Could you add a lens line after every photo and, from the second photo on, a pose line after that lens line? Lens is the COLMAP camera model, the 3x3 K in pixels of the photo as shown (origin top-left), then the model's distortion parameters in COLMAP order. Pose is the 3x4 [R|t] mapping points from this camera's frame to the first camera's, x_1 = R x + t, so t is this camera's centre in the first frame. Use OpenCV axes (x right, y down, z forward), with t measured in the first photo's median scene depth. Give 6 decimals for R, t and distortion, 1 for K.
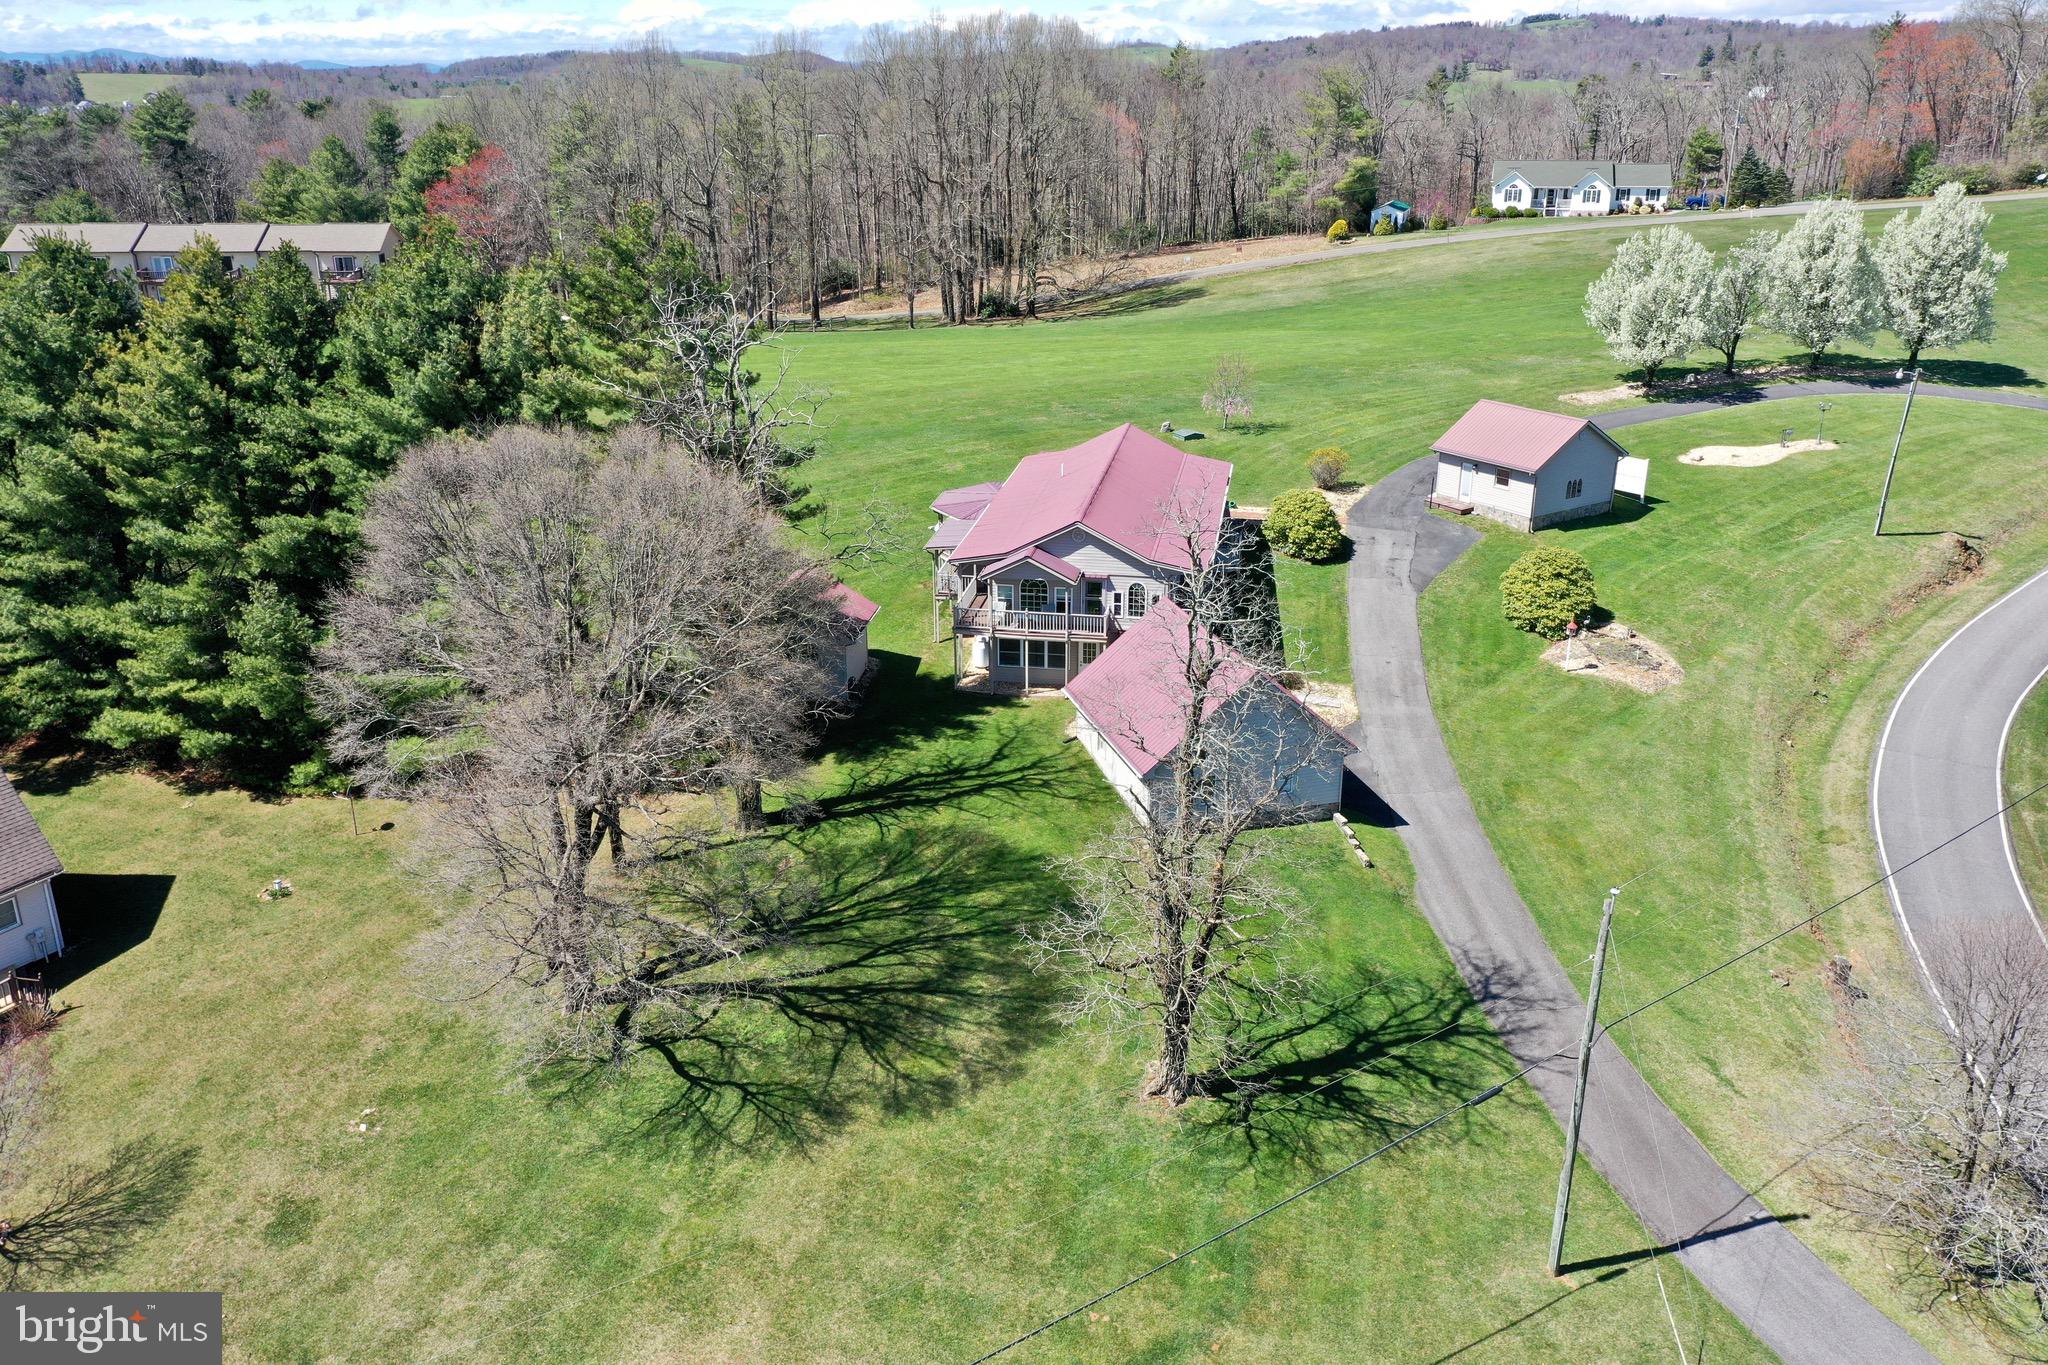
lens RADIAL K [[1632.4, 0, 1028.8], [0, 1632.4, 682.9], [0, 0, 1]] dist [0.026404, -0.000347]
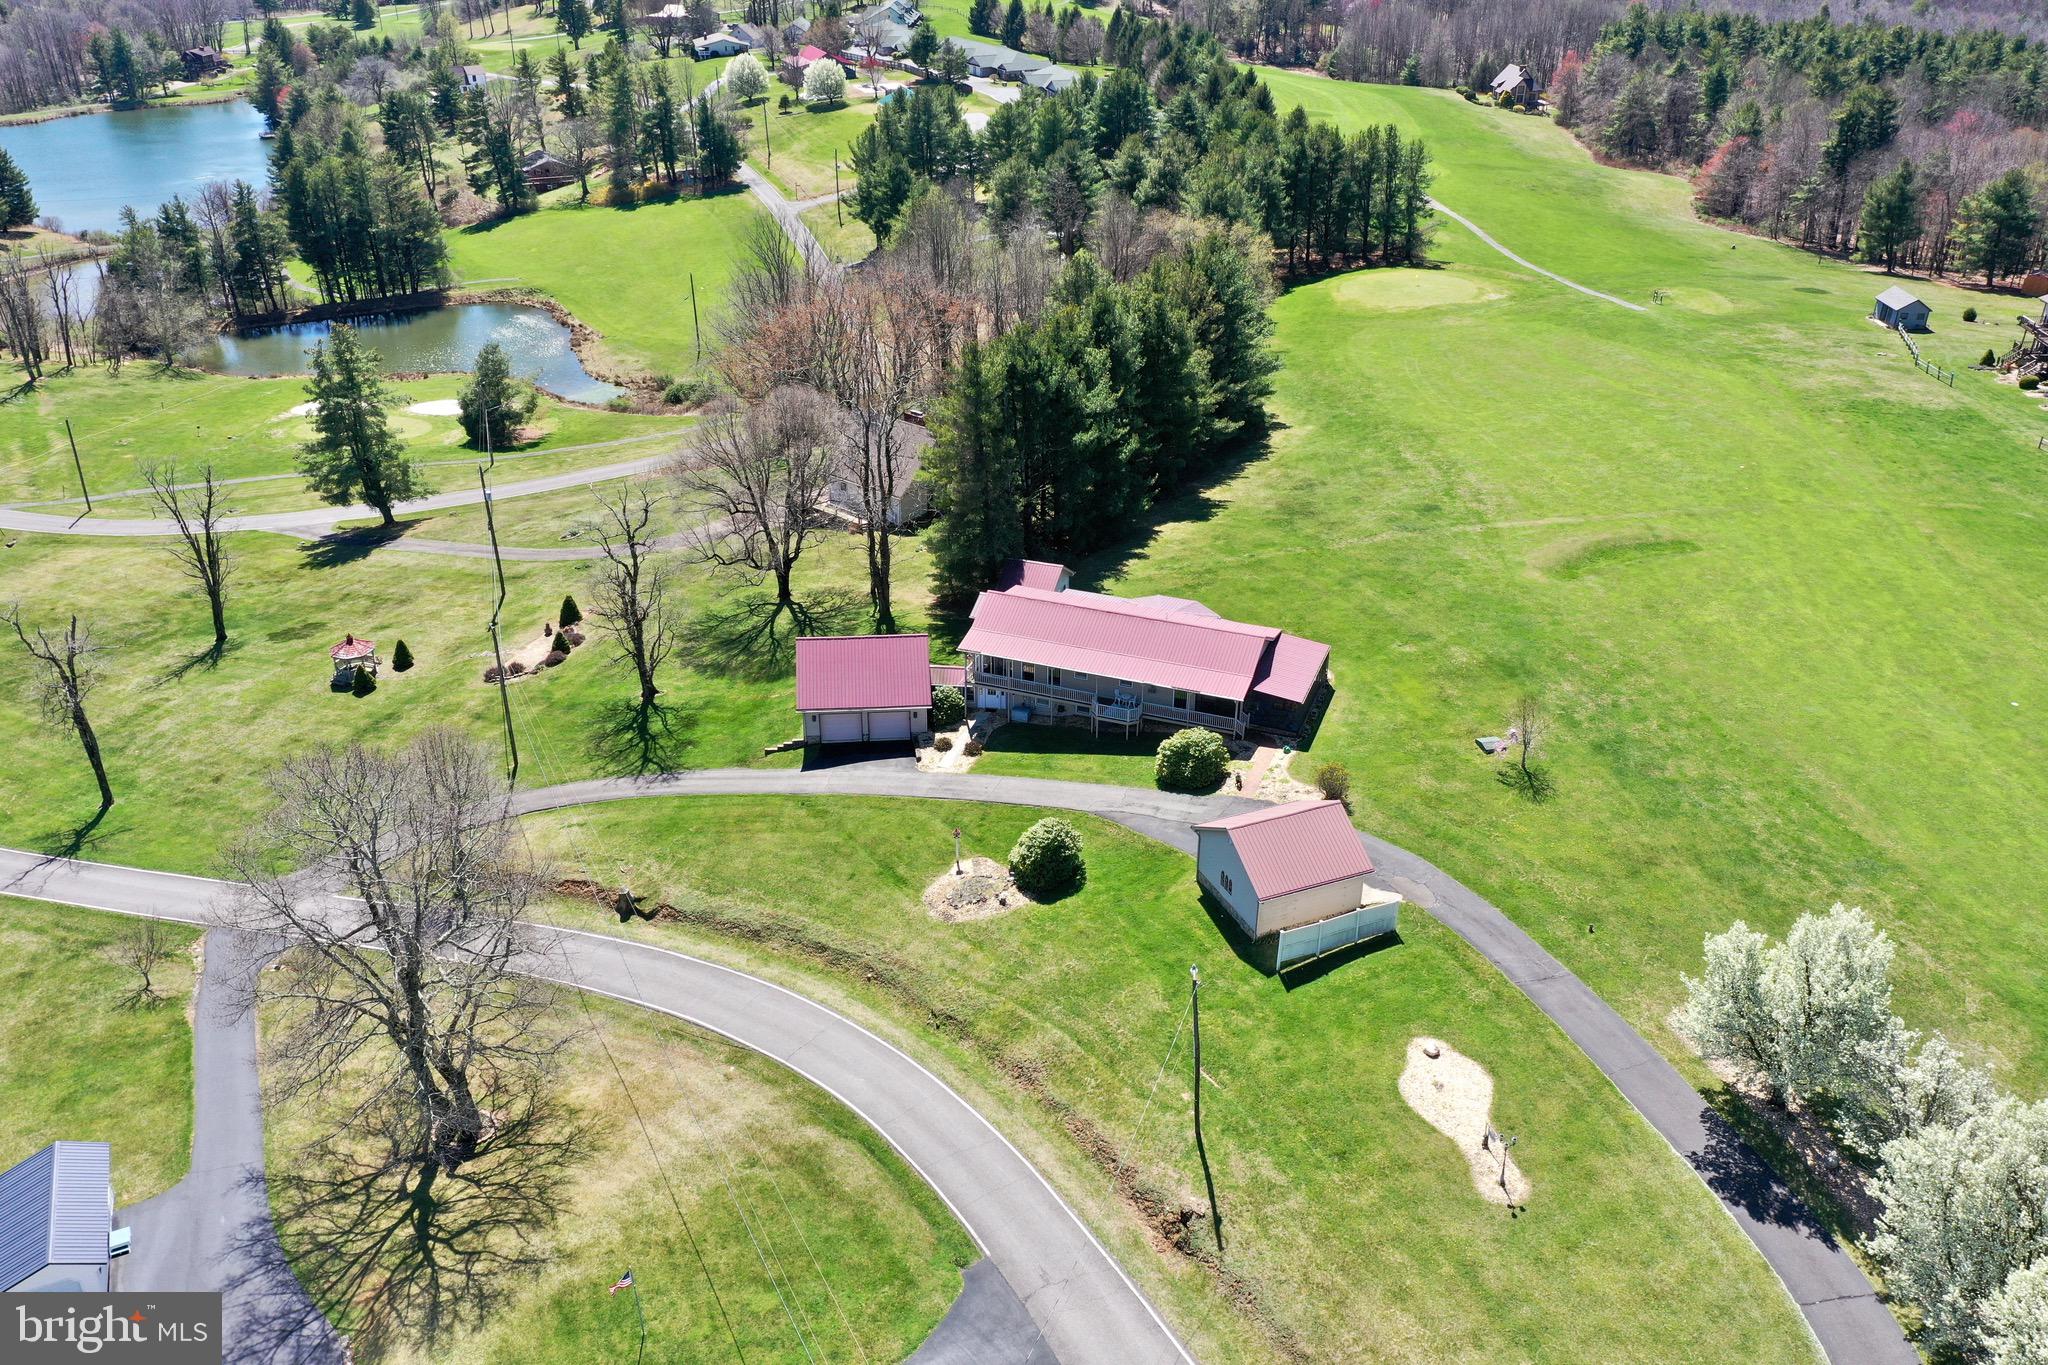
lens RADIAL K [[1628.9, 0, 1028.3], [0, 1628.9, 680.2], [0, 0, 1]] dist [0.023753, 0.003815]
pose [[-0.199081, 0.457430, -0.866674, 1.476068], [-0.353820, 0.791173, 0.498856, -0.852783], [0.913881, 0.405960, 0.004340, 1.031711]]
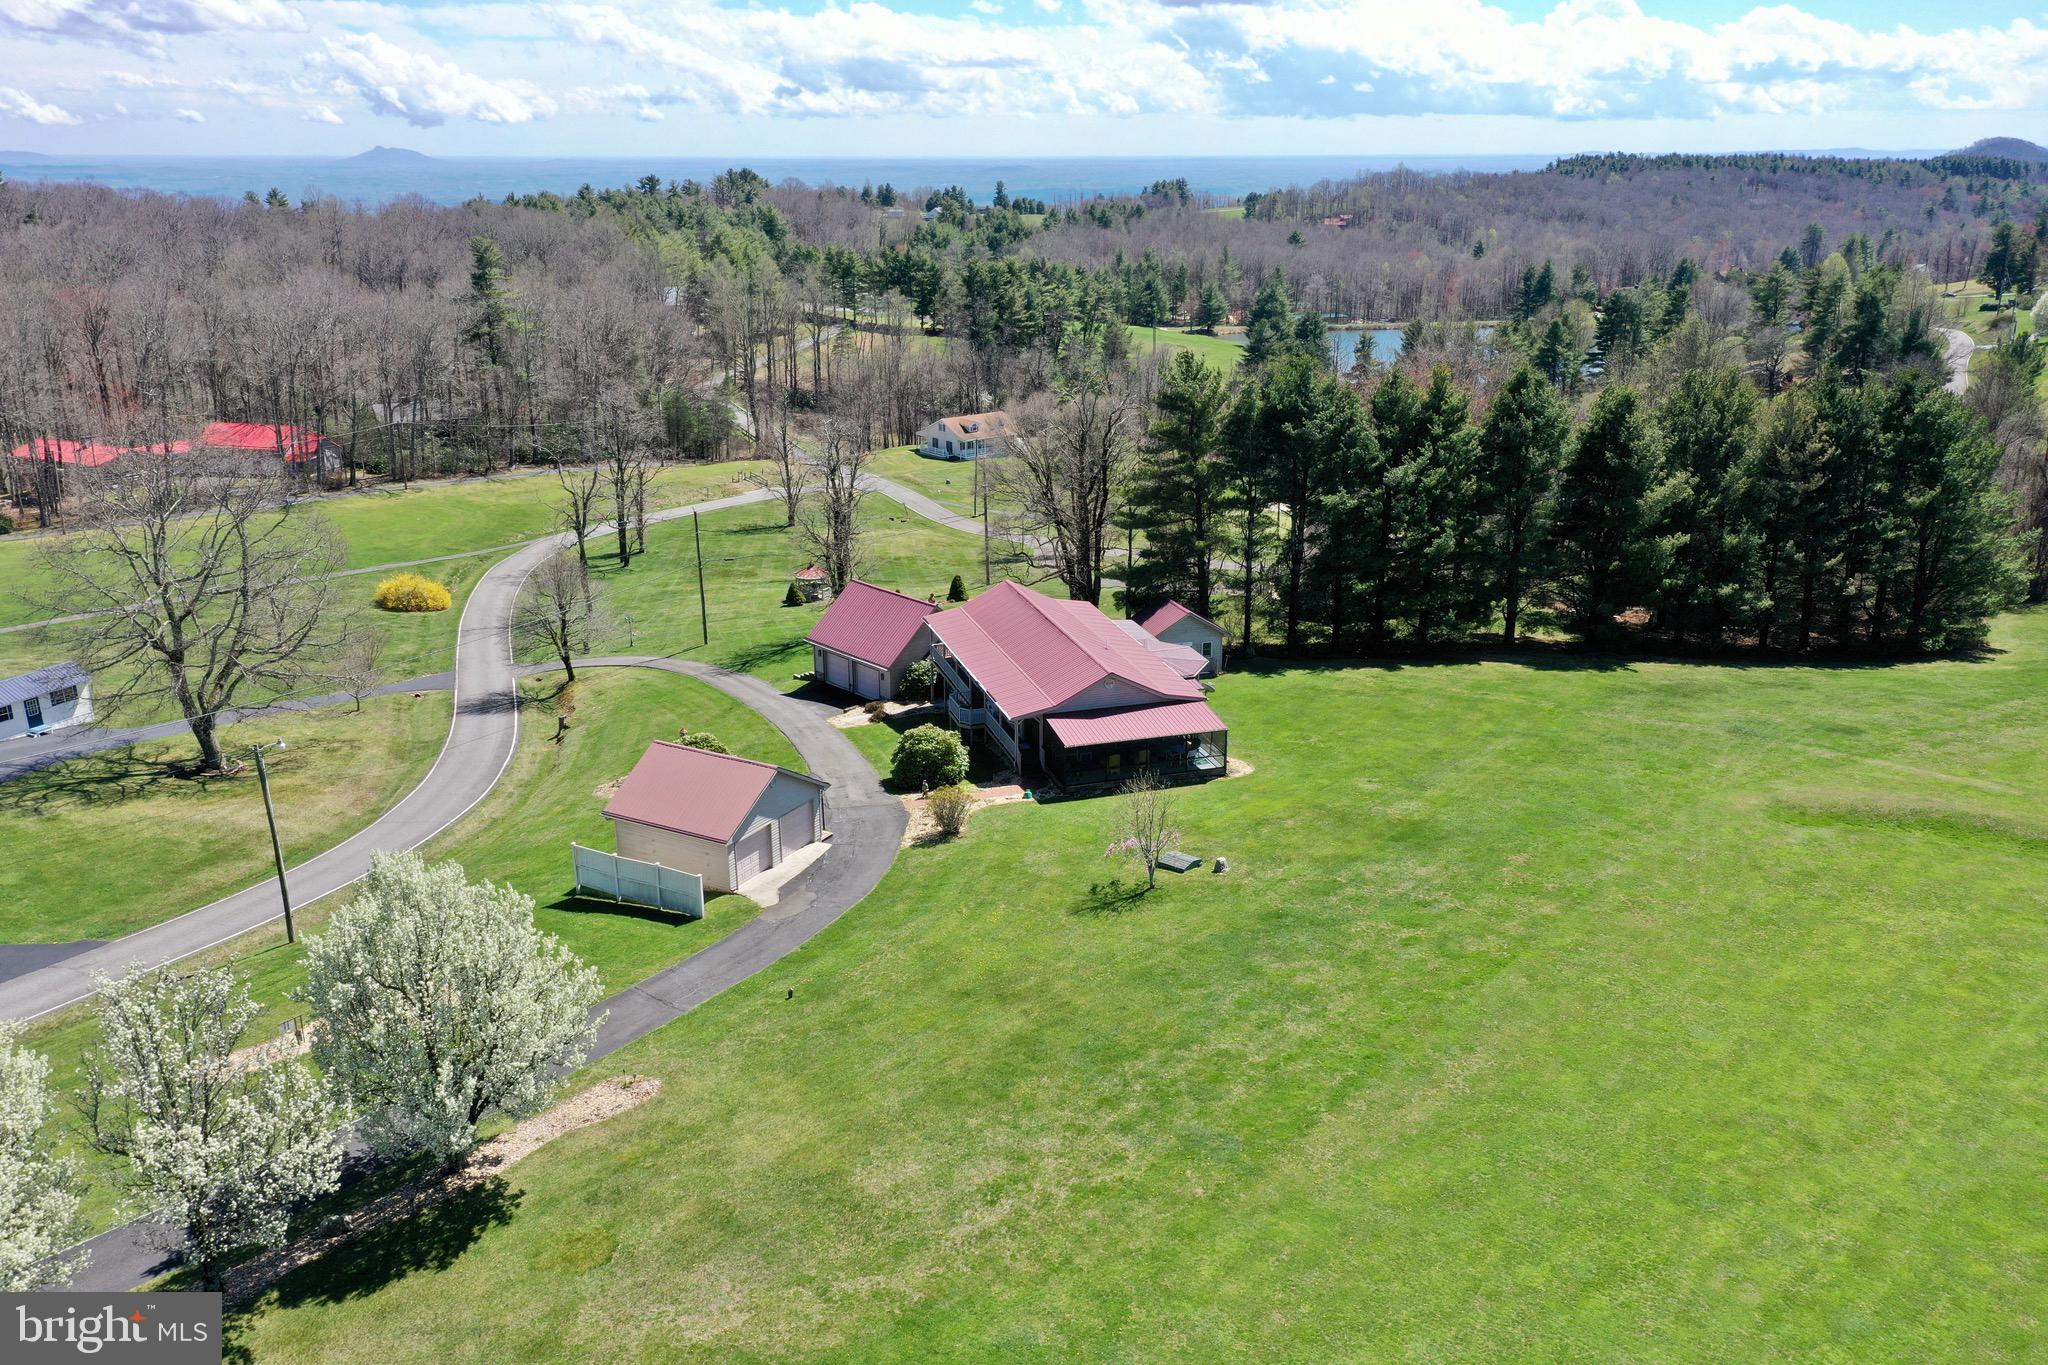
lens RADIAL K [[1632.4, 0, 1028.8], [0, 1632.4, 682.9], [0, 0, 1]] dist [0.026404, -0.000347]
pose [[-0.898201, 0.143560, -0.415482, 0.639114], [-0.151107, 0.786738, 0.598507, -0.911312], [0.412797, 0.600362, -0.684955, 2.043538]]
